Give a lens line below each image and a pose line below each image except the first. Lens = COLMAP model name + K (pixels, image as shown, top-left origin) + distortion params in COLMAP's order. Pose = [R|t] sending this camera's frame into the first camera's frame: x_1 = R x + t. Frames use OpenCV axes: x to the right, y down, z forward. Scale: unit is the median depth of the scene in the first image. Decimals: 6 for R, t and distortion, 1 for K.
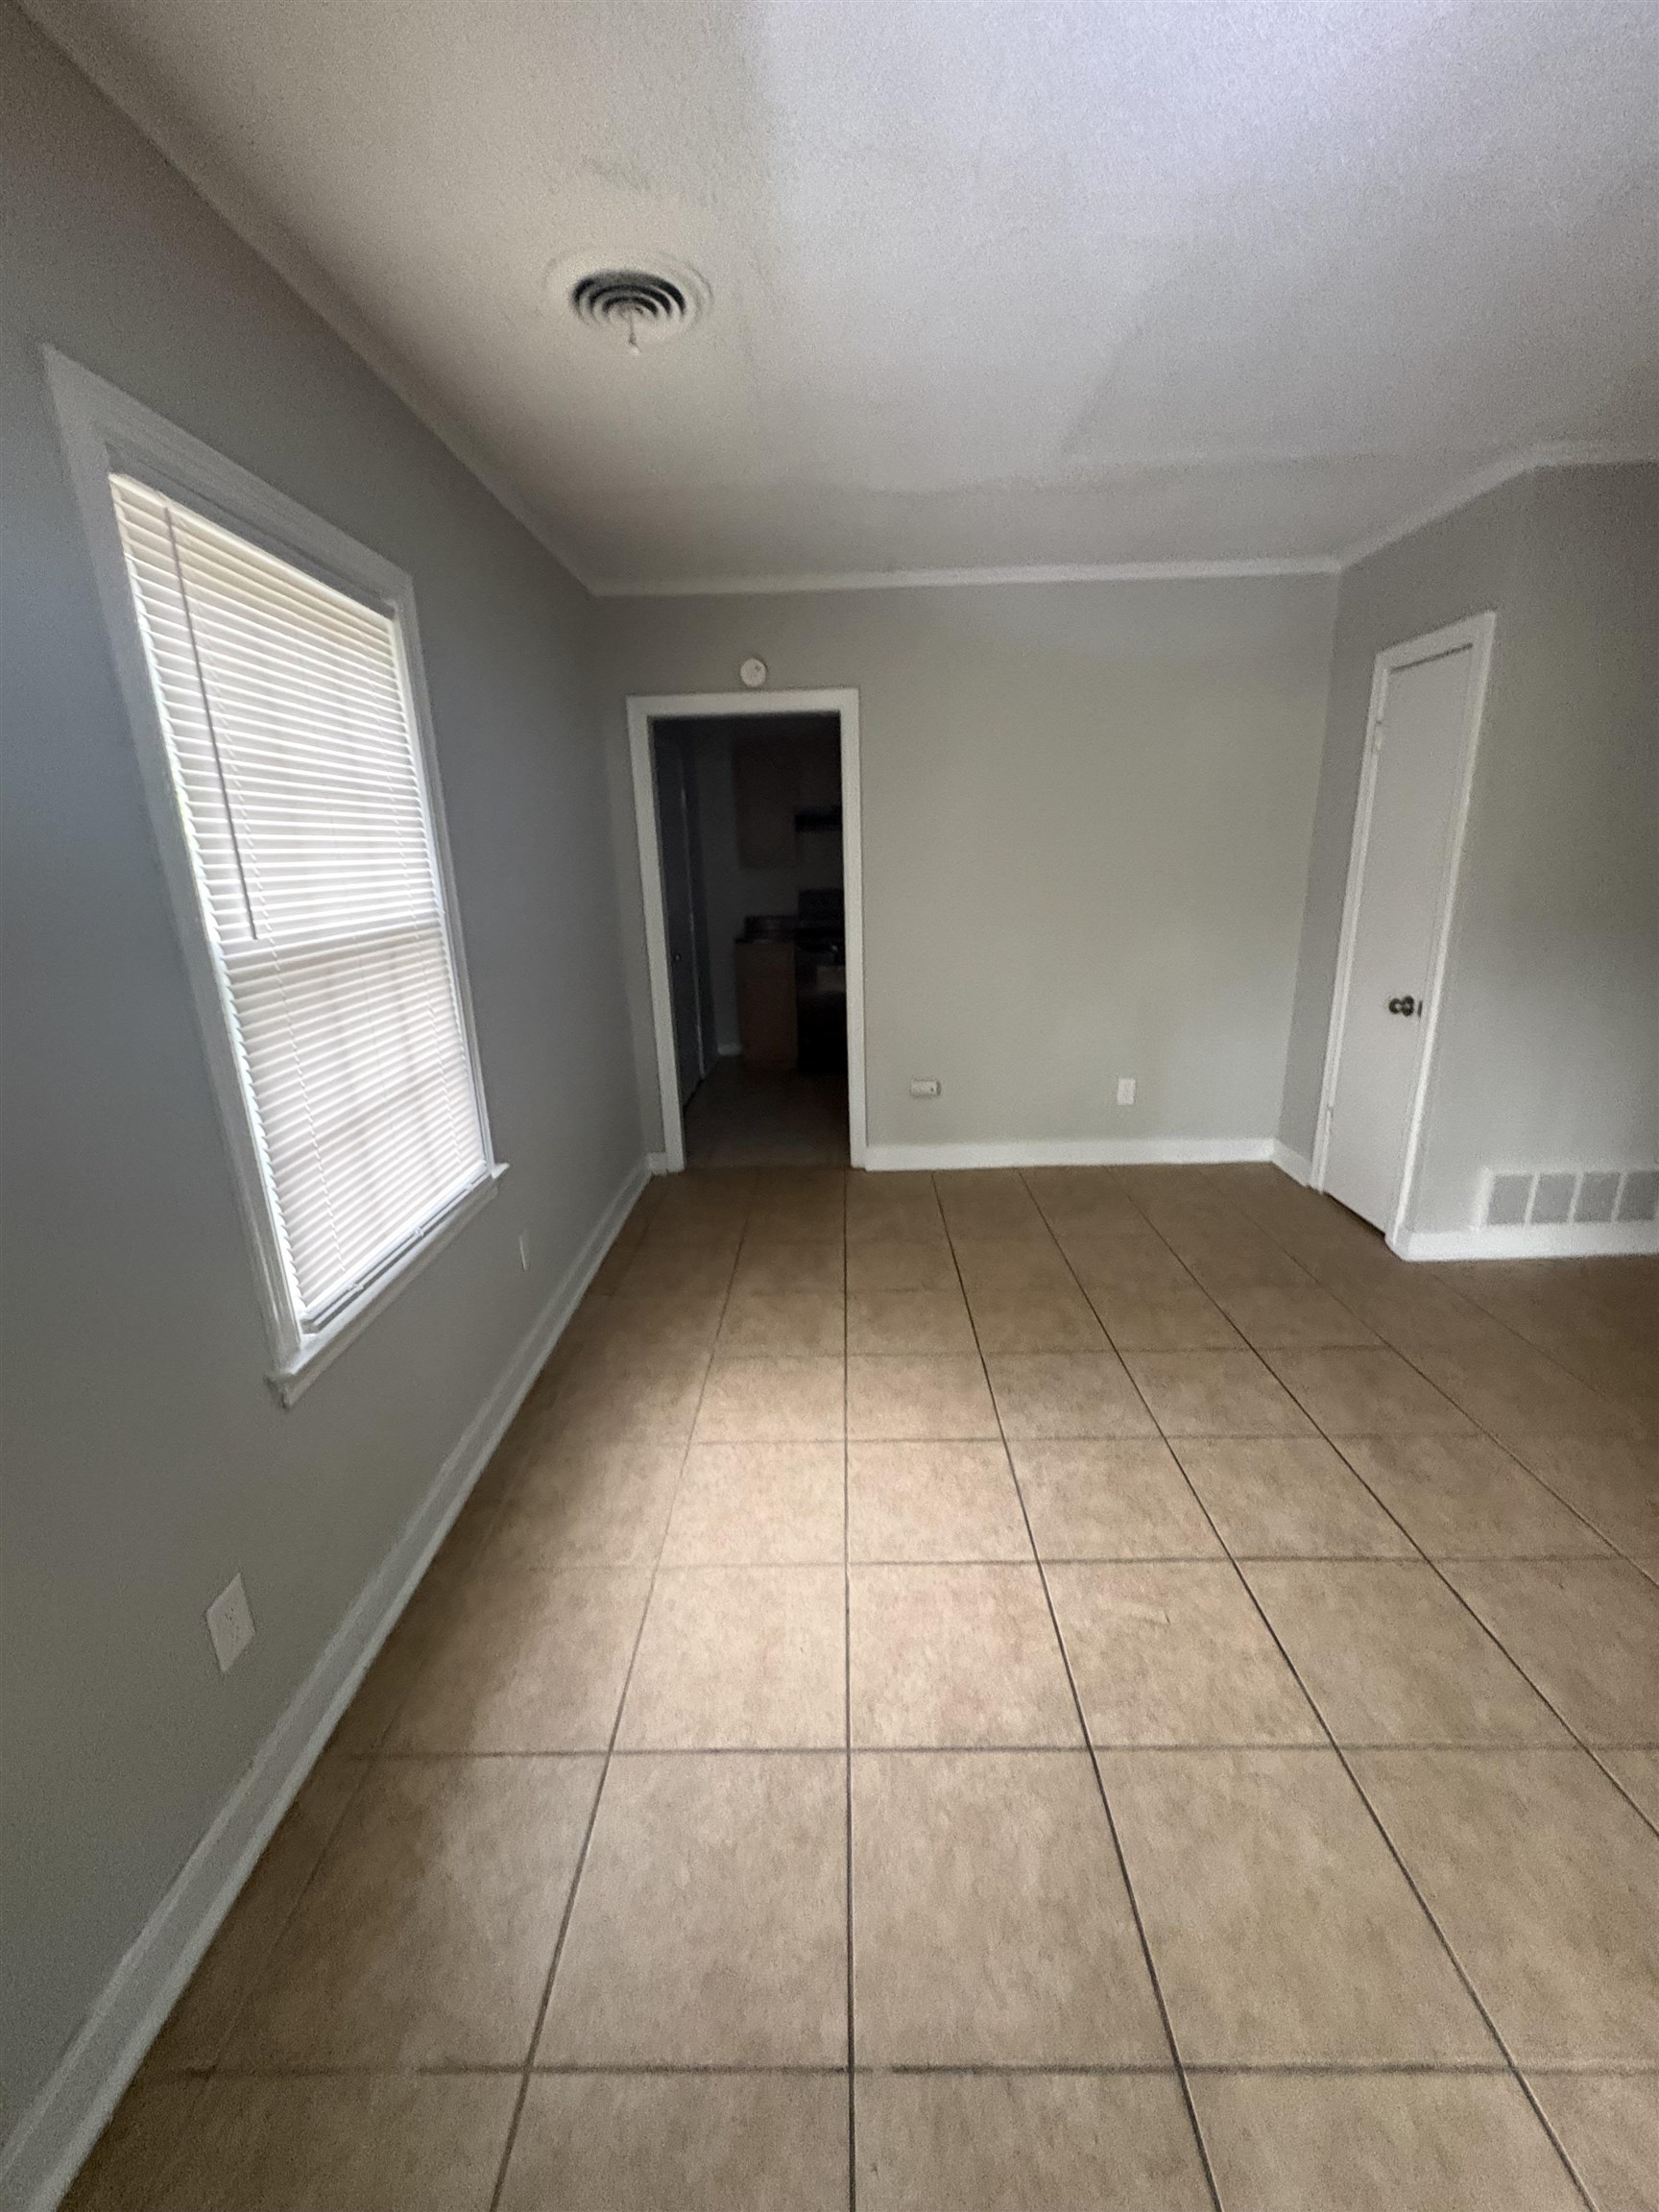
lens RADIAL K [[881.3, 0, 829.8], [0, 881.3, 1107.4], [0, 0, 1]] dist [0.002950, -0.000071]
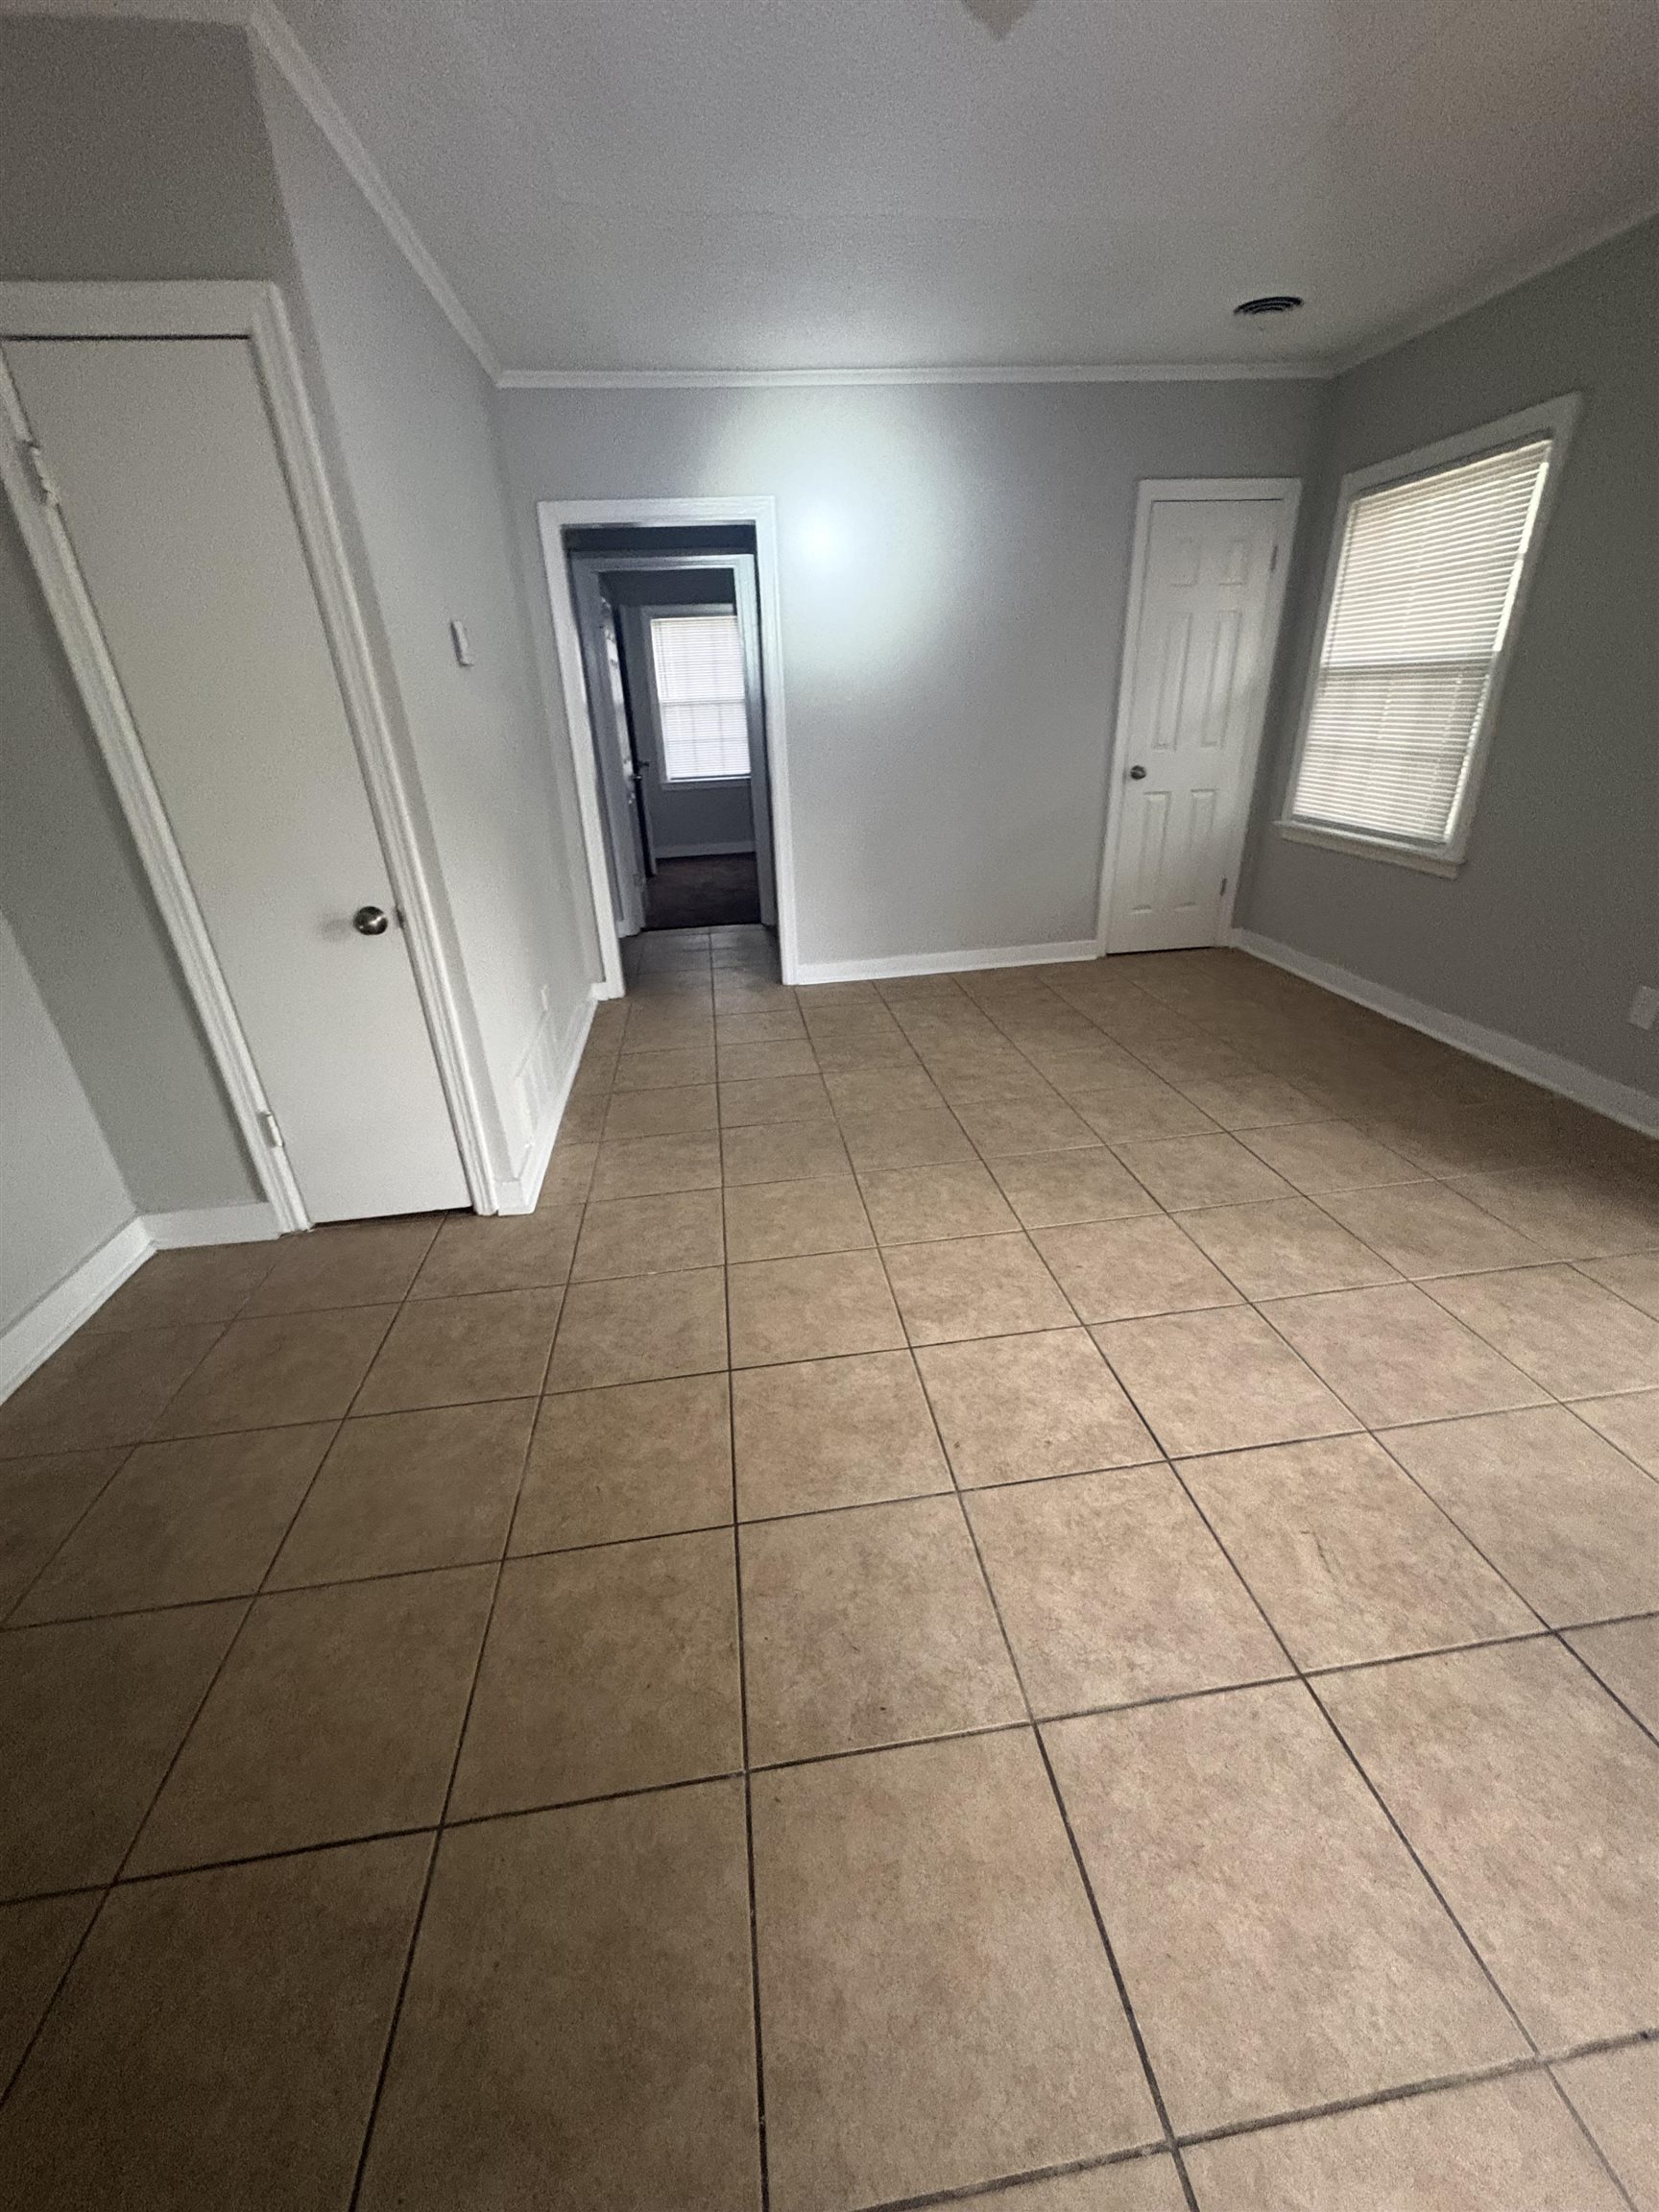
lens RADIAL K [[881.3, 0, 829.8], [0, 881.3, 1107.4], [0, 0, 1]] dist [0.002950, -0.000071]
pose [[-0.146359, -0.385579, 0.910993, -0.139397], [0.321861, 0.852240, 0.412422, -0.222139], [-0.935406, 0.353574, -0.000630, 0.981465]]
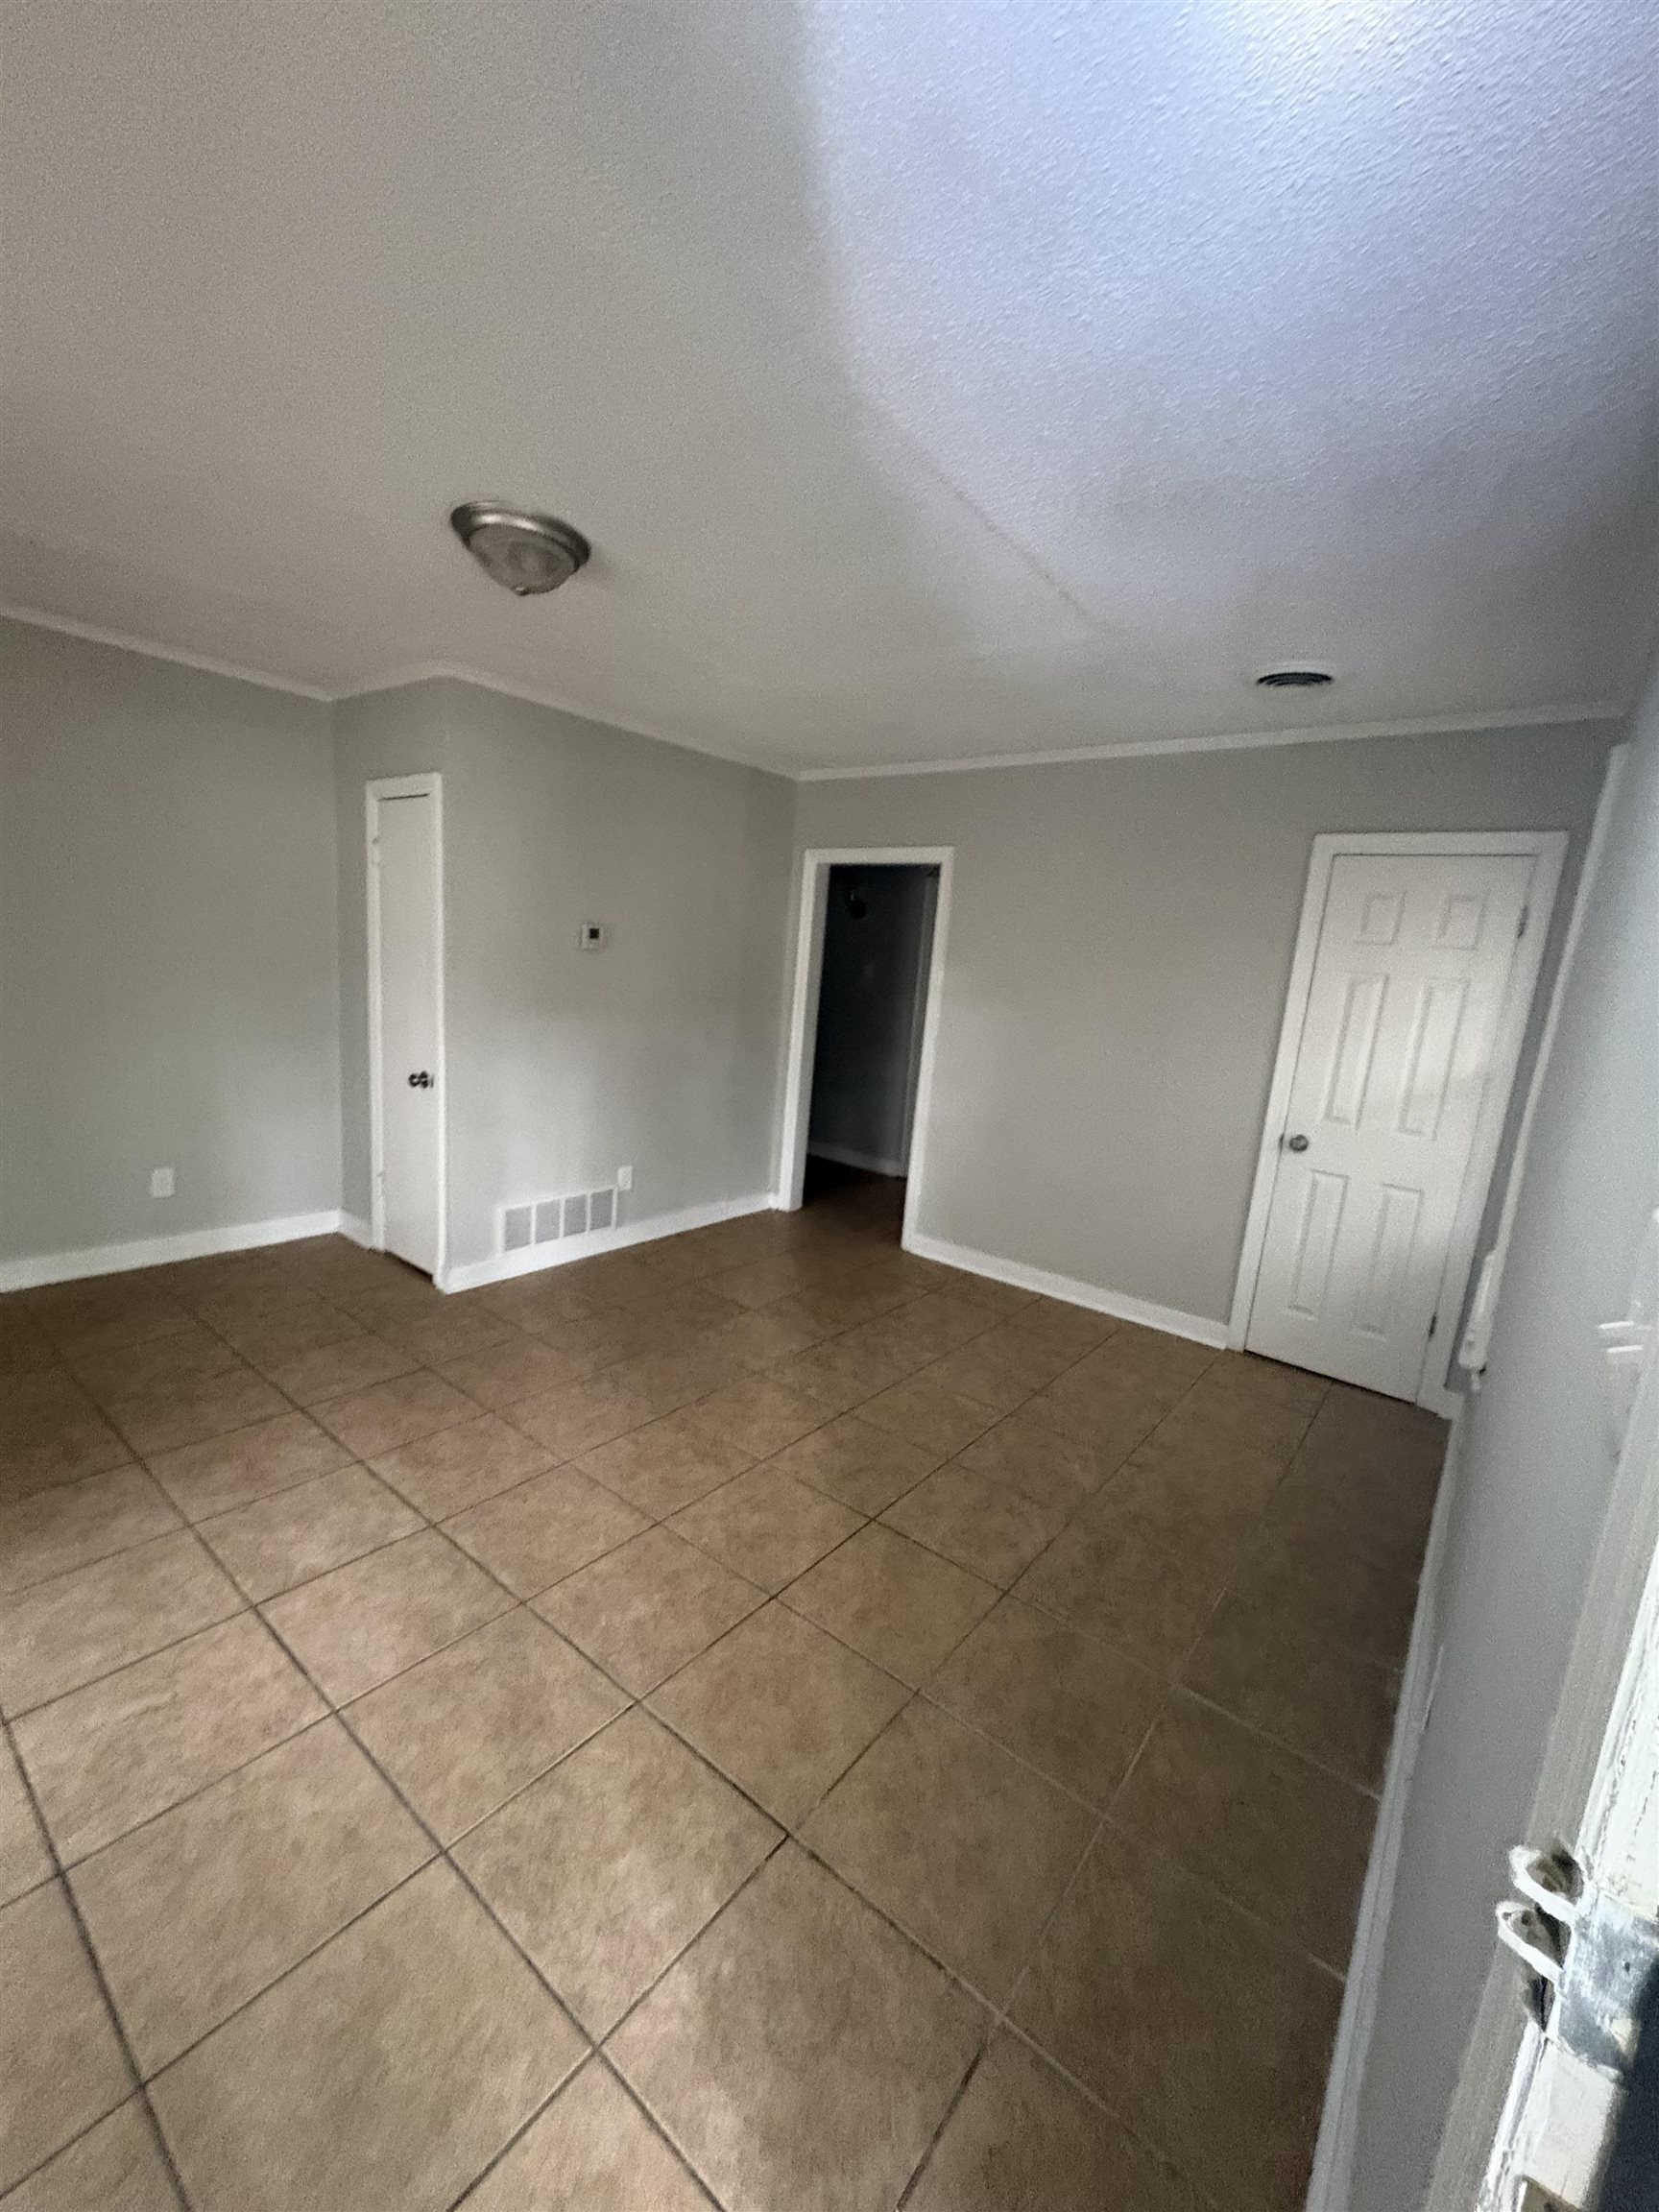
lens RADIAL K [[881.3, 0, 829.8], [0, 881.3, 1107.4], [0, 0, 1]] dist [0.002950, -0.000071]
pose [[0.606127, -0.057795, 0.793265, 0.059890], [0.129865, 0.991164, -0.027015, 0.034701], [-0.784695, 0.119392, 0.608276, -0.200248]]
